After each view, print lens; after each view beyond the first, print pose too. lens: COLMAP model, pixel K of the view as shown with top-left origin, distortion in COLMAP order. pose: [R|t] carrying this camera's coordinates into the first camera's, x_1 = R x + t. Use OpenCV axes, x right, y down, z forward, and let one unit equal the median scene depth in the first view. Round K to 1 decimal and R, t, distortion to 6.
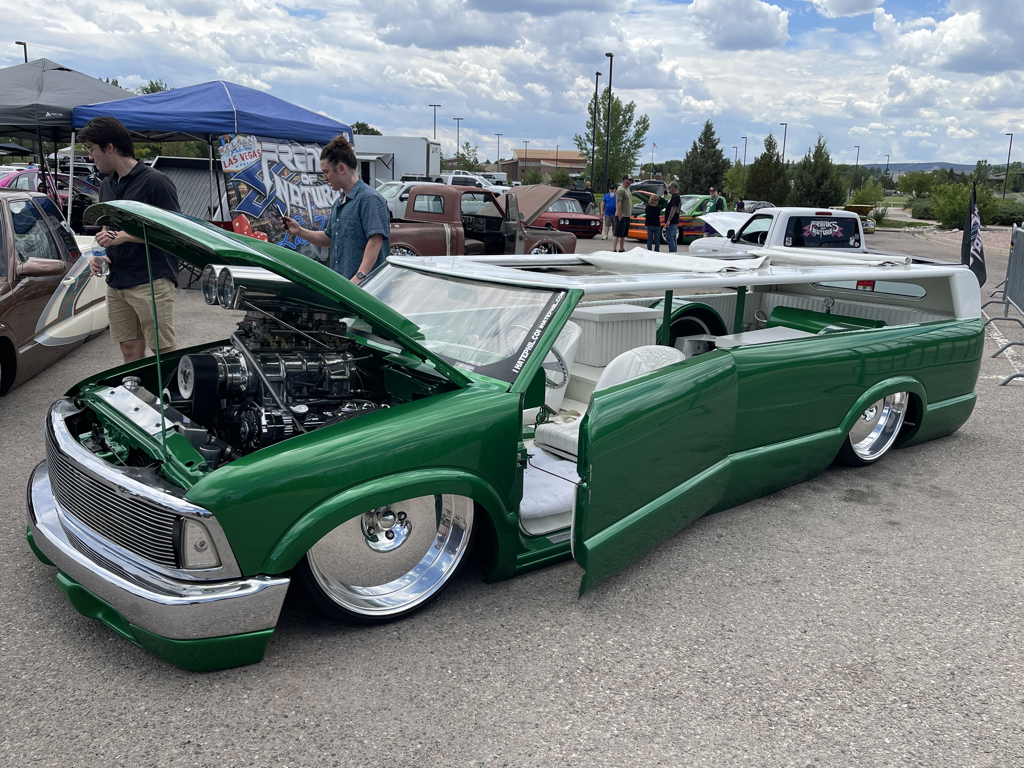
lens RADIAL K [[906.8, 0, 509.3], [0, 906.8, 386.1], [0, 0, 1]] dist [0.040102, -0.034390]
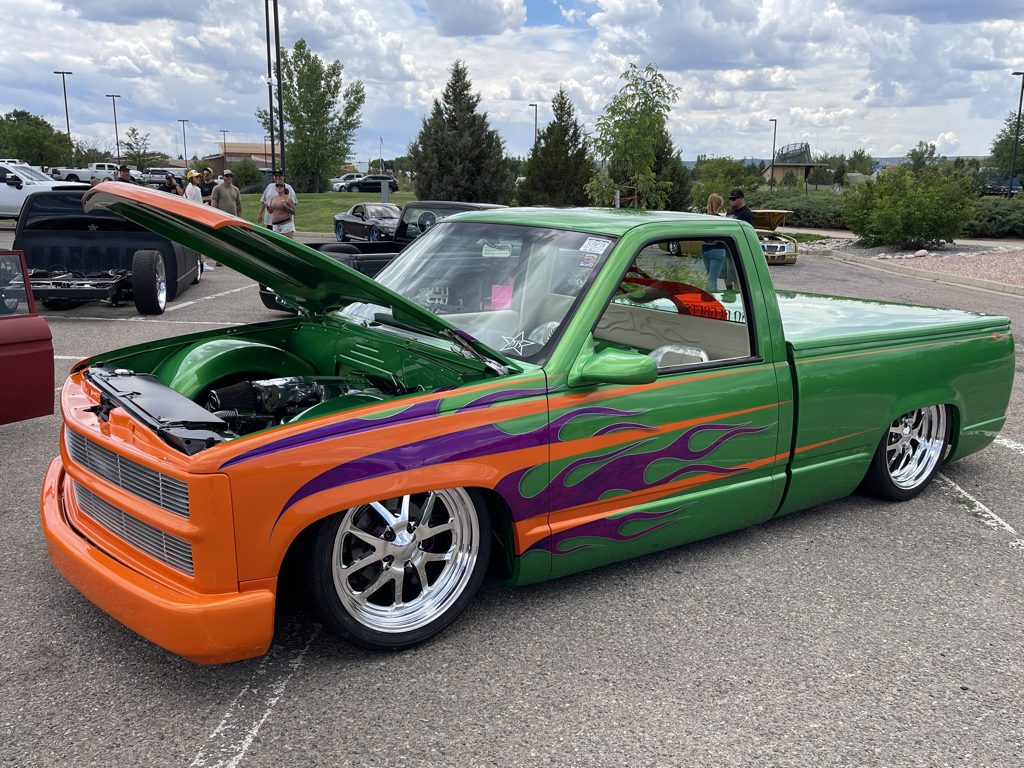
lens RADIAL K [[906.8, 0, 513.0], [0, 906.8, 383.4], [0, 0, 1]] dist [0.040102, -0.034390]
pose [[0.958482, -0.076648, 0.274660, 0.056048], [0.076998, 0.996986, 0.009523, -0.066418], [-0.274562, 0.012021, 0.961494, 0.310864]]
